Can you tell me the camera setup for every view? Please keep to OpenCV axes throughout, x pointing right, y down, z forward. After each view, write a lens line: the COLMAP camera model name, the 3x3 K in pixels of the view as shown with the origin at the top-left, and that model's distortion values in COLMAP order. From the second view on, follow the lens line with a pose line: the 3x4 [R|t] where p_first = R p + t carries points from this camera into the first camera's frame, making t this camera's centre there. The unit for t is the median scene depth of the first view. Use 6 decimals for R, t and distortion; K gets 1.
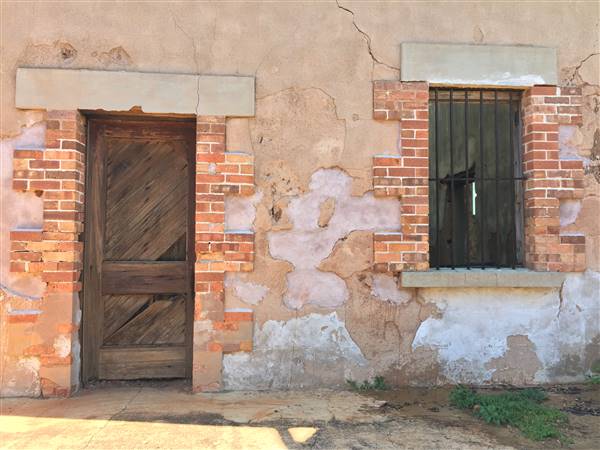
lens RADIAL K [[516.1, 0, 299.4], [0, 516.1, 226.9], [0, 0, 1]] dist [0.063679, -0.077950]
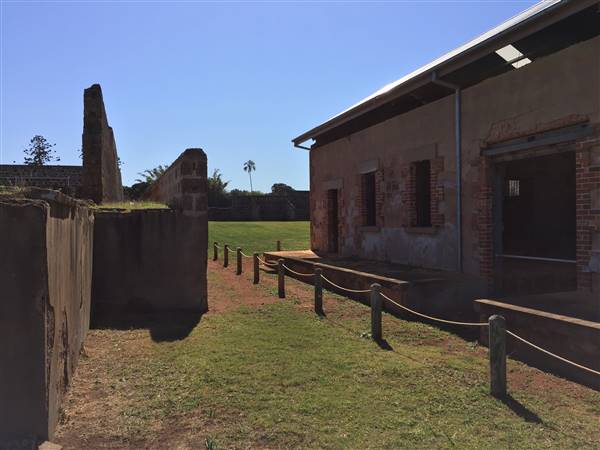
lens RADIAL K [[516.1, 0, 305.2], [0, 516.1, 222.8], [0, 0, 1]] dist [0.063679, -0.077950]
pose [[0.220207, -0.000030, -0.975453, 3.700637], [0.070300, 0.997400, 0.015839, -0.025867], [0.972917, -0.072062, 0.219637, -0.174503]]
